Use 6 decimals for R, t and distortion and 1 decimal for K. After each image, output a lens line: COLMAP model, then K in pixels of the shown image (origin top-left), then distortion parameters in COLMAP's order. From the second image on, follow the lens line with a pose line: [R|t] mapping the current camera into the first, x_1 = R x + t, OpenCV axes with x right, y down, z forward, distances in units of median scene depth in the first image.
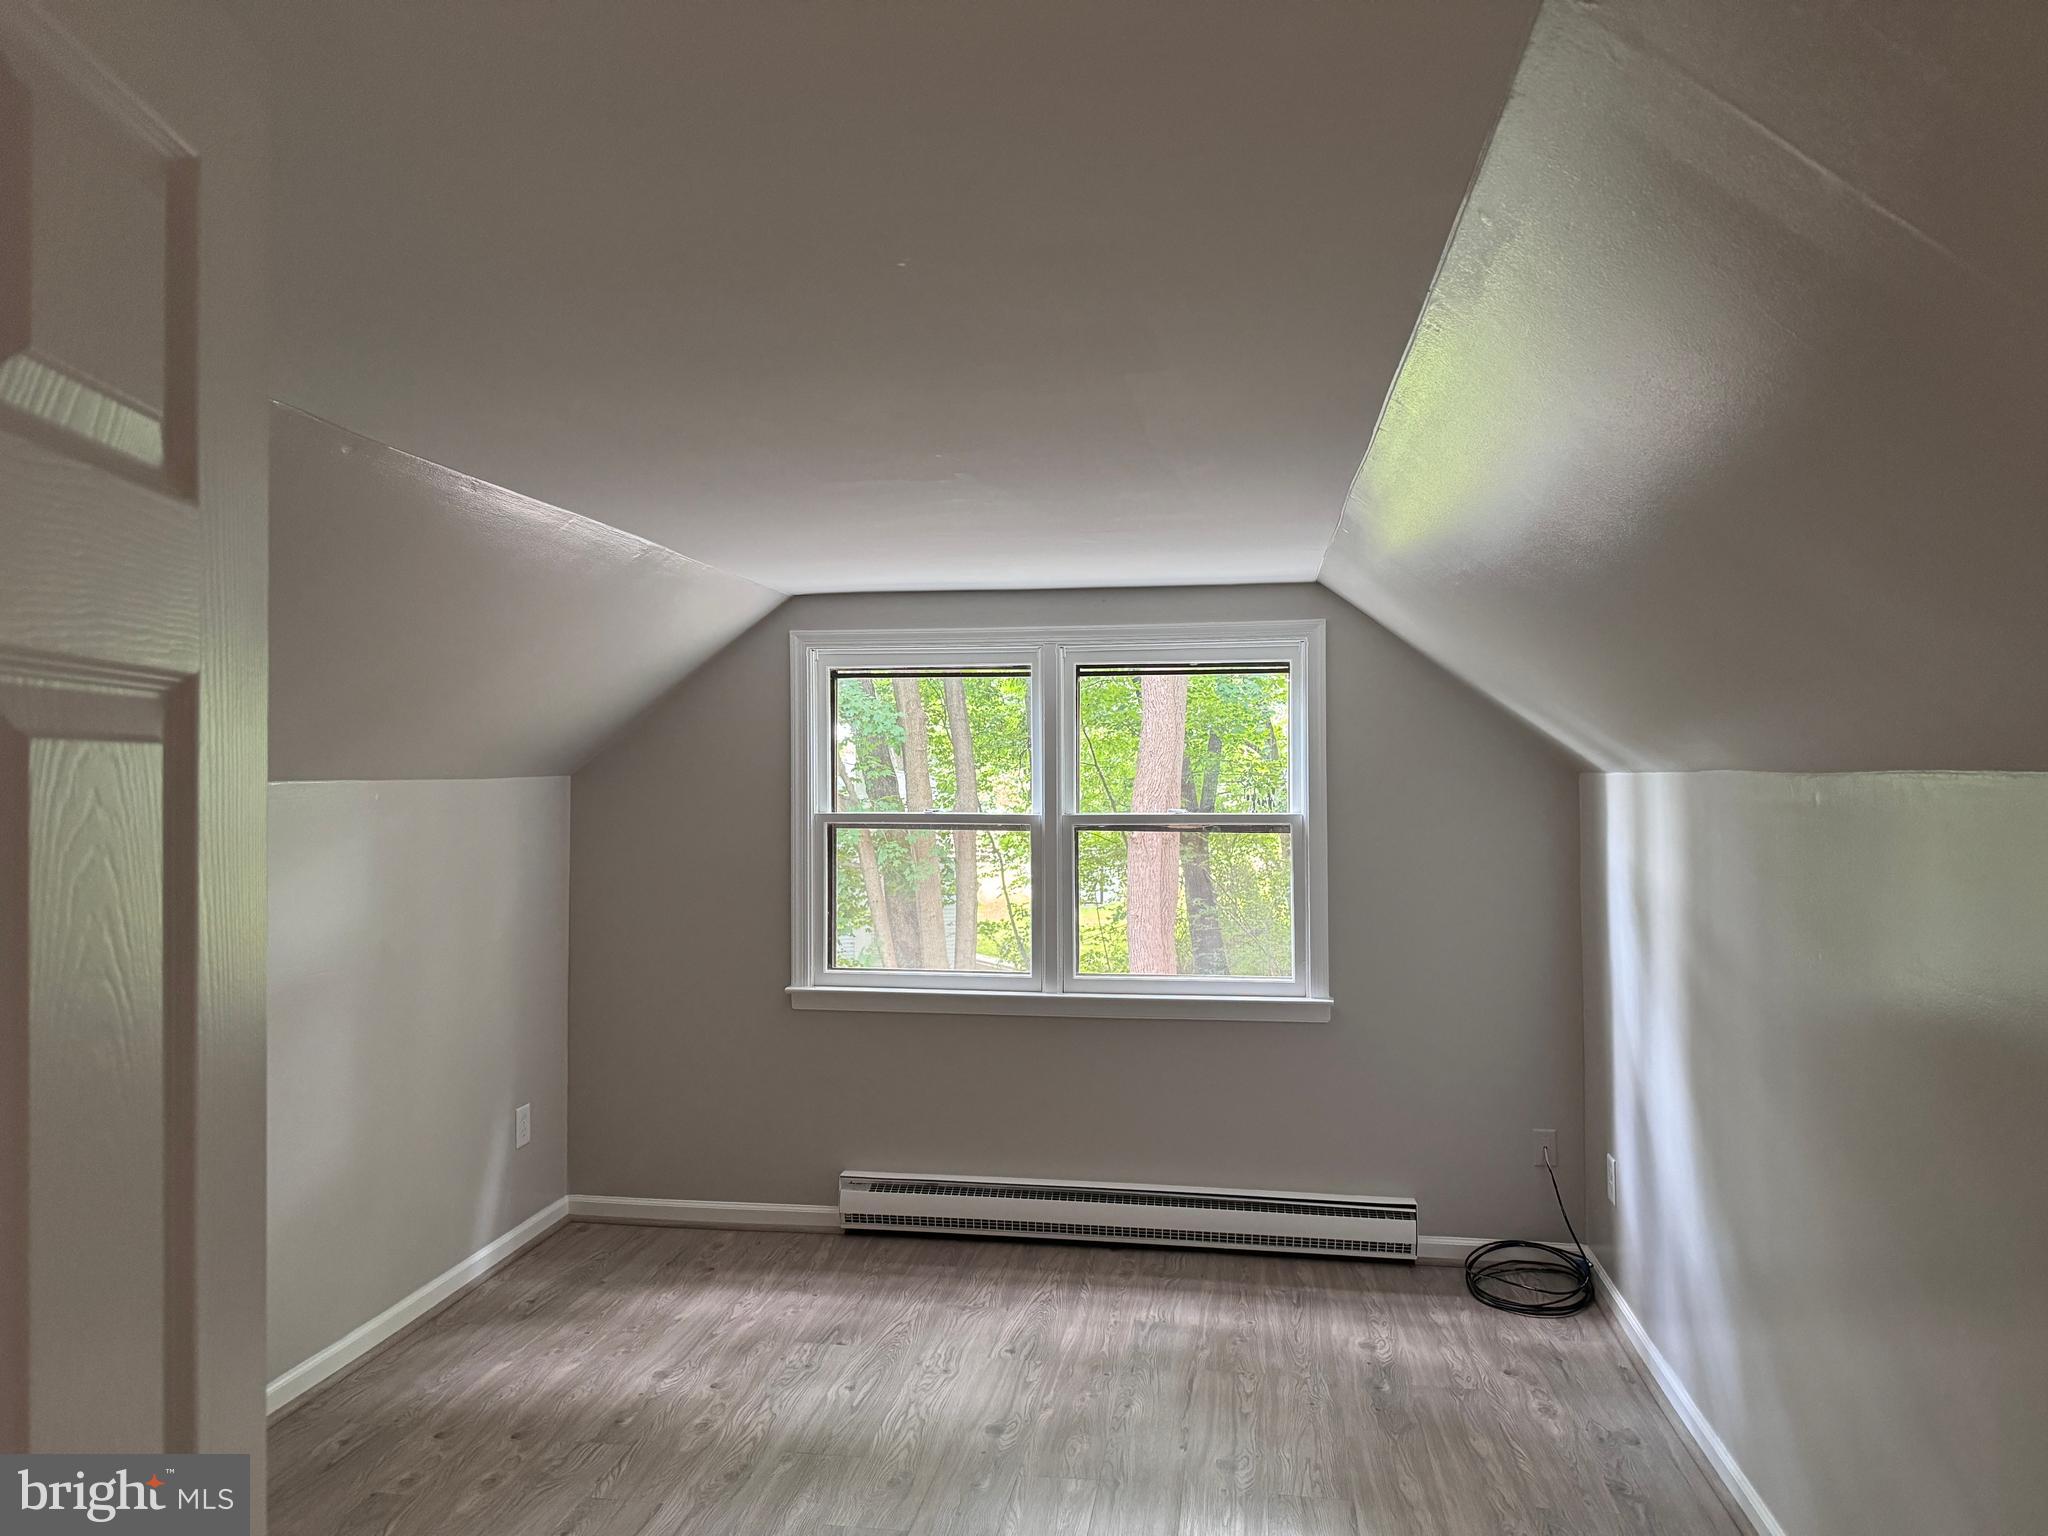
lens RADIAL K [[1436.5, 0, 1017.5], [0, 1436.5, 758.1], [0, 0, 1]] dist [0.079261, -0.104027]
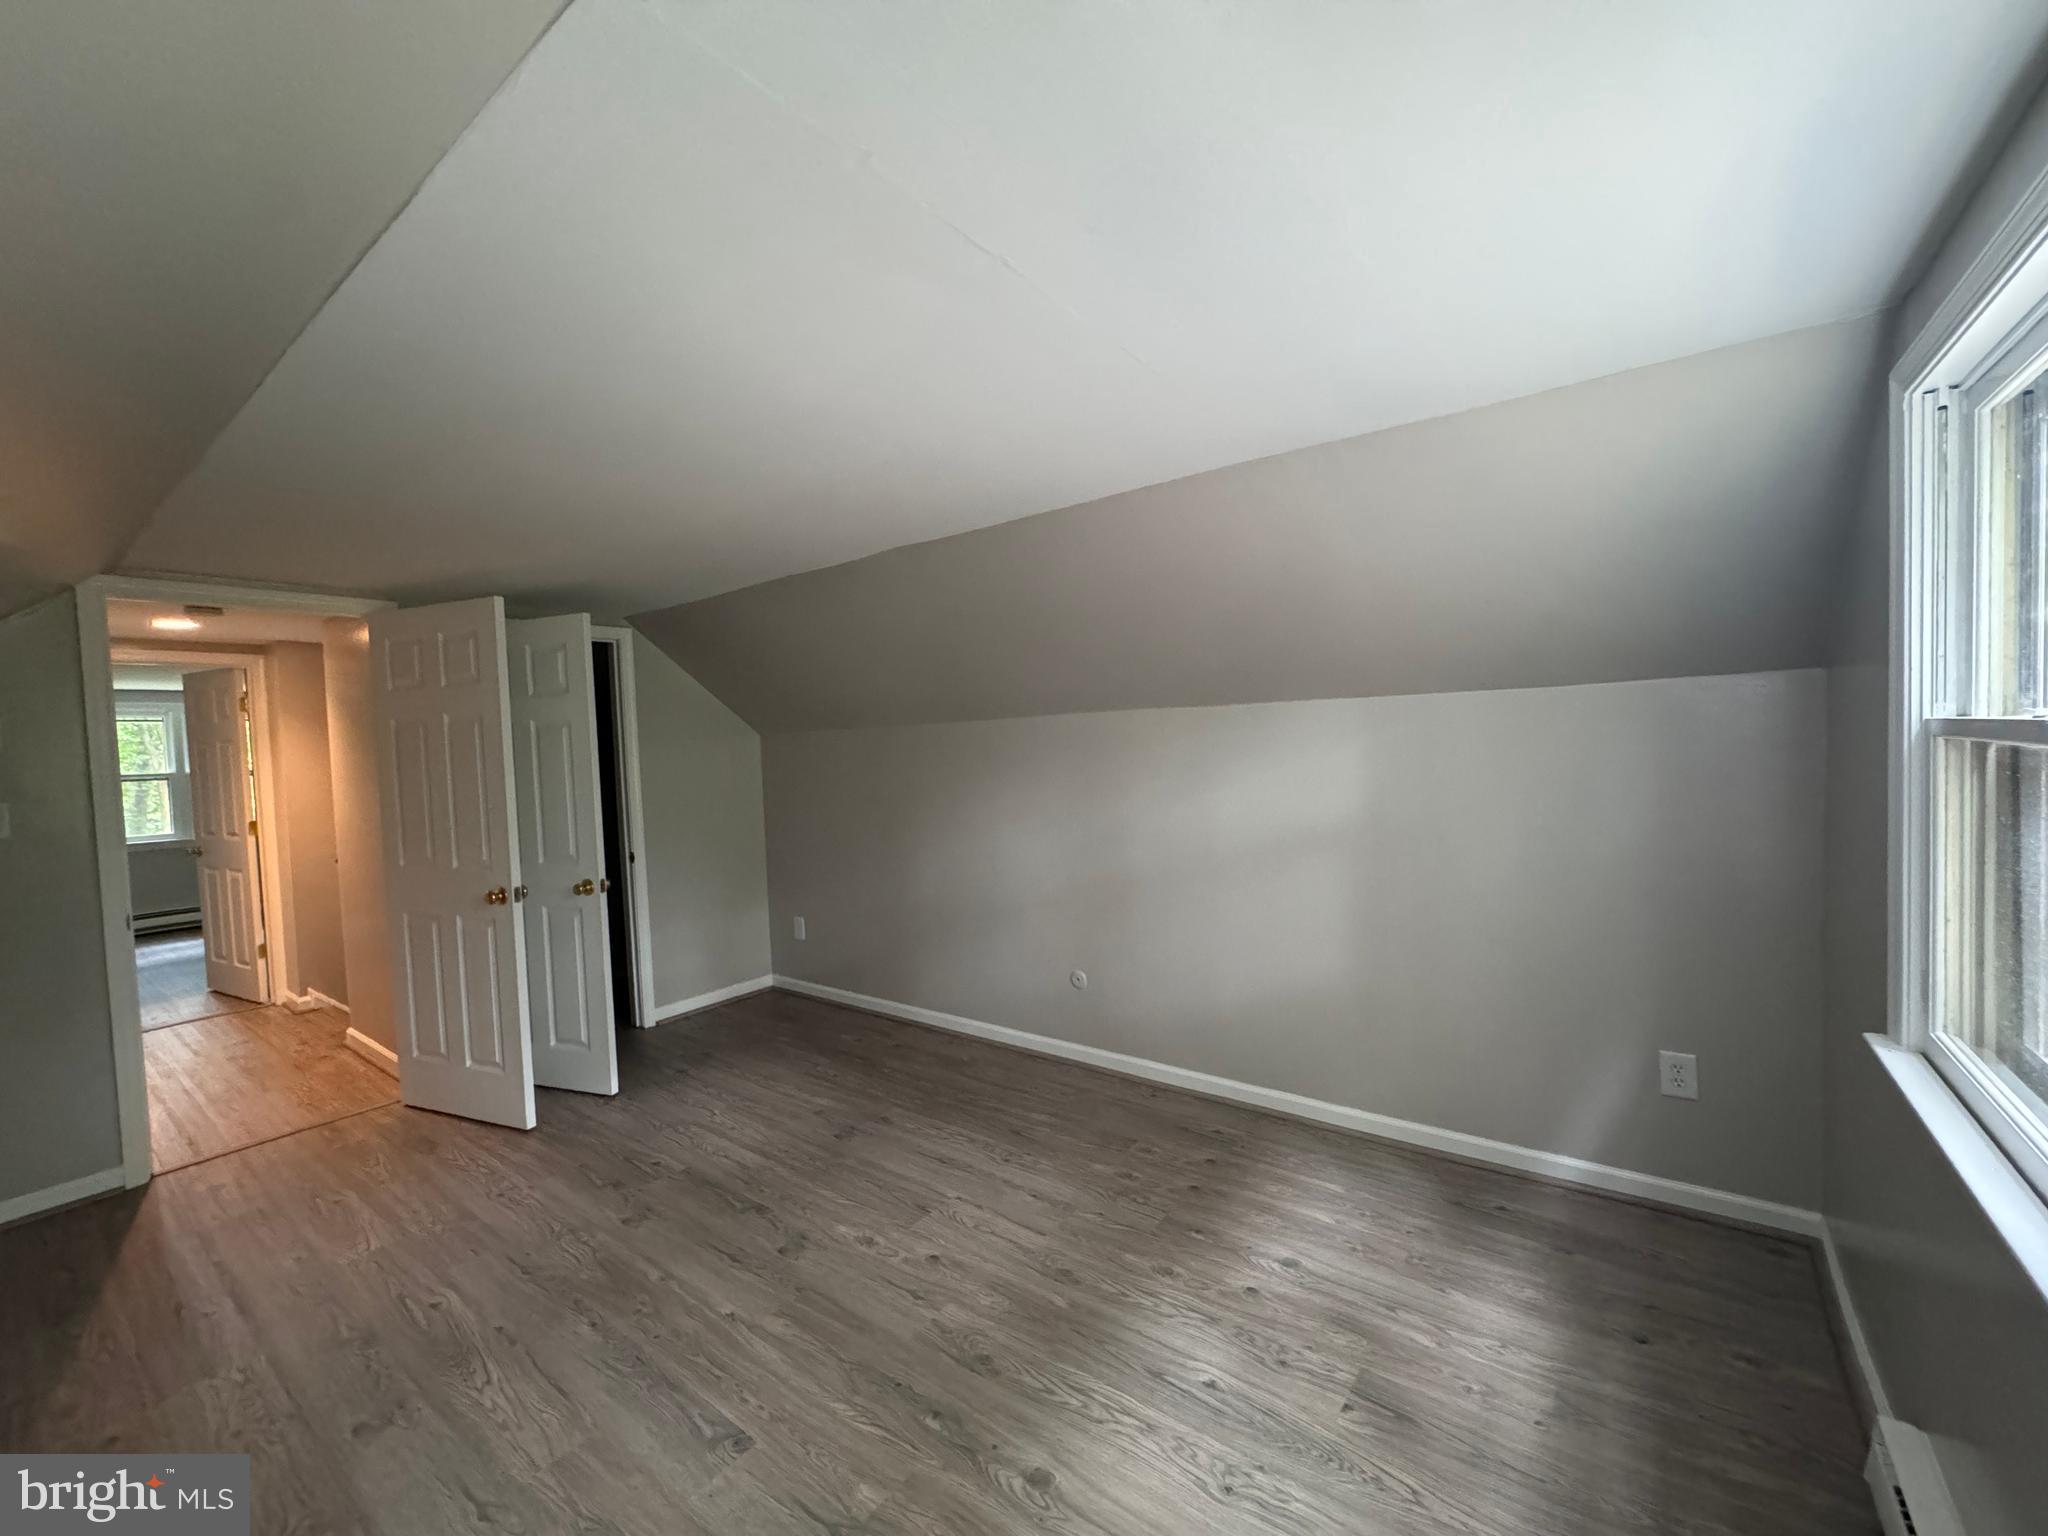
lens RADIAL K [[817.7, 0, 1024.0], [0, 817.7, 768.0], [0, 0, 1]] dist [-0.001767, 0.000355]
pose [[-0.463519, 0.048409, -0.884764, 0.328759], [0.042158, 0.998581, 0.032550, 0.041249], [0.885084, -0.022212, -0.464902, 1.062543]]
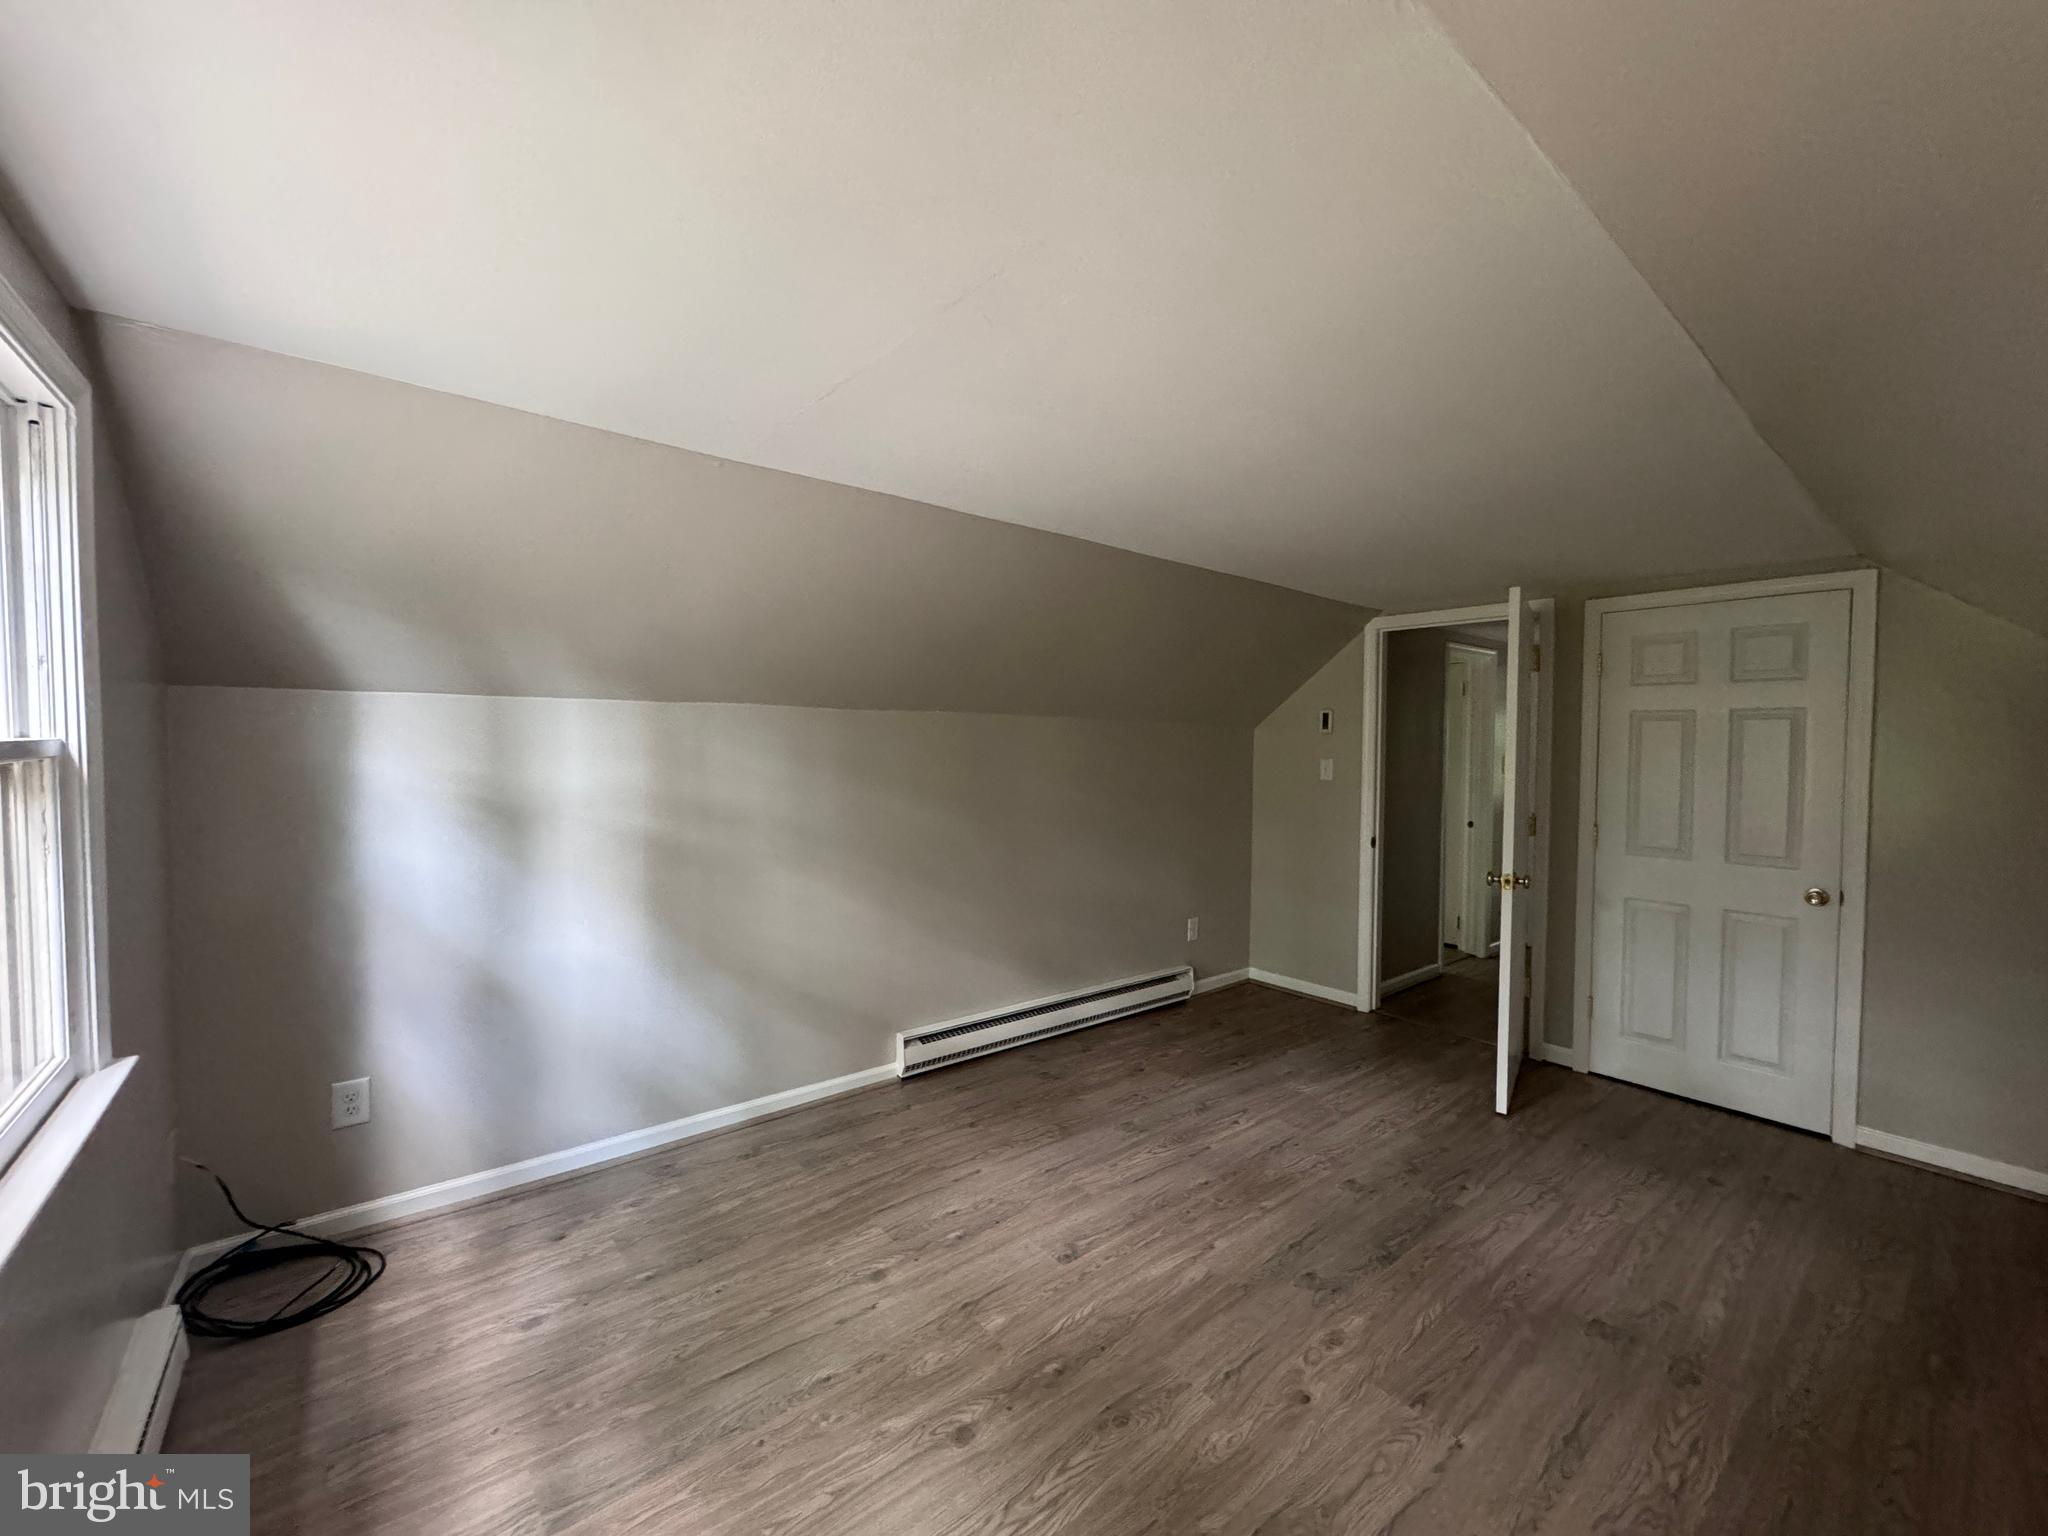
lens RADIAL K [[813.1, 0, 1021.1], [0, 813.1, 718.8], [0, 0, 1]] dist [-0.001247, -0.000059]
pose [[-0.742235, 0.017973, 0.669899, -0.327316], [-0.012195, 0.999113, -0.040317, 0.046727], [-0.670029, -0.038094, -0.741357, 1.183322]]
